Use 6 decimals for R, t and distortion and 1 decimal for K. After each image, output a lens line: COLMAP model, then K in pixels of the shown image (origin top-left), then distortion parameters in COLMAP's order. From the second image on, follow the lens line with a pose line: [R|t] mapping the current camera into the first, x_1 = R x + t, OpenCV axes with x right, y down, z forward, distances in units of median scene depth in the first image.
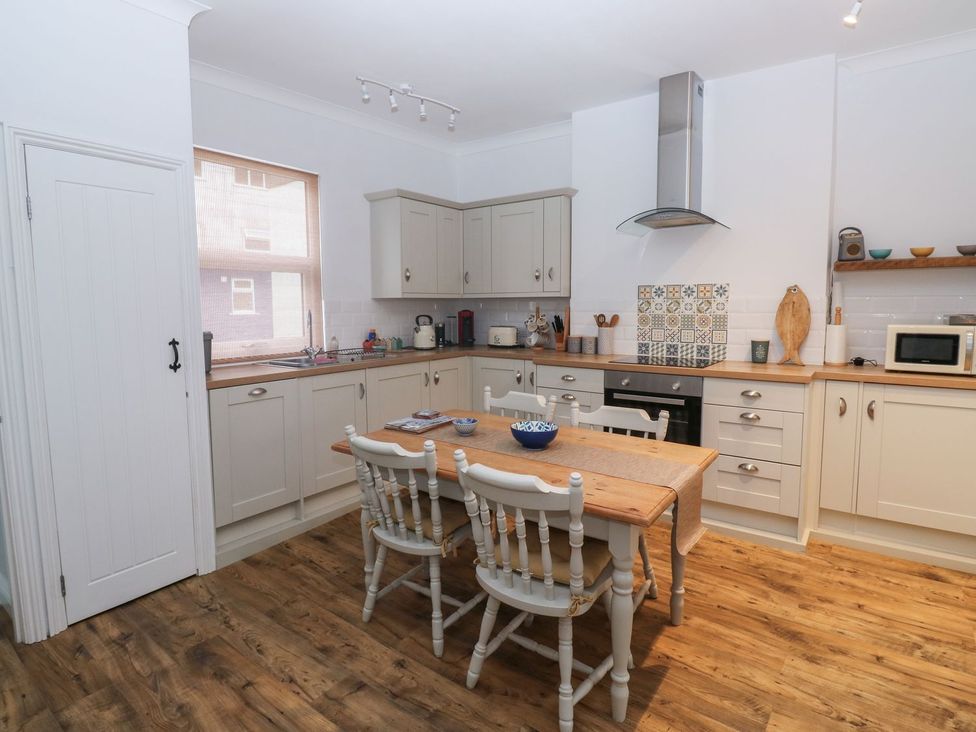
lens RADIAL K [[530.5, 0, 484.7], [0, 530.5, 352.4], [0, 0, 1]] dist [0.000974, -0.013662]
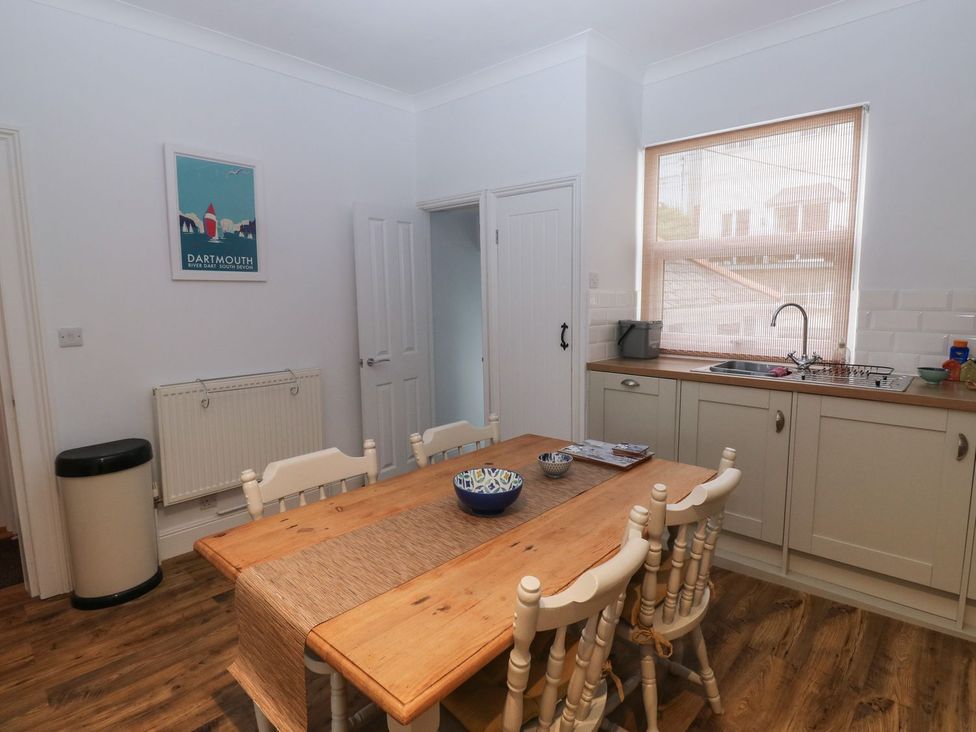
lens RADIAL K [[530.5, 0, 484.7], [0, 530.5, 352.4], [0, 0, 1]] dist [0.000974, -0.013662]
pose [[-0.092740, 0.119472, -0.988497, 0.756733], [-0.086236, 0.988081, 0.127513, -0.113198], [0.991949, 0.097069, -0.081332, 1.038881]]
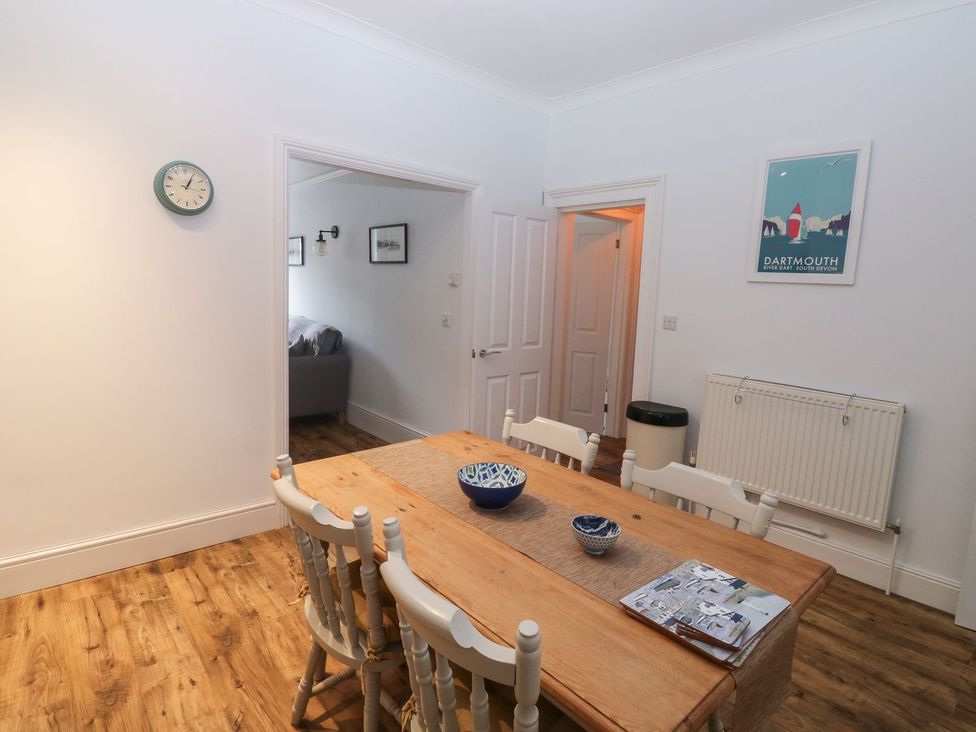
lens RADIAL K [[530.5, 0, 484.7], [0, 530.5, 352.4], [0, 0, 1]] dist [0.000974, -0.013662]
pose [[-0.980224, -0.060184, 0.188515, -0.016938], [-0.017353, 0.975102, 0.221076, -0.168444], [-0.197127, 0.213432, -0.956863, 1.631719]]
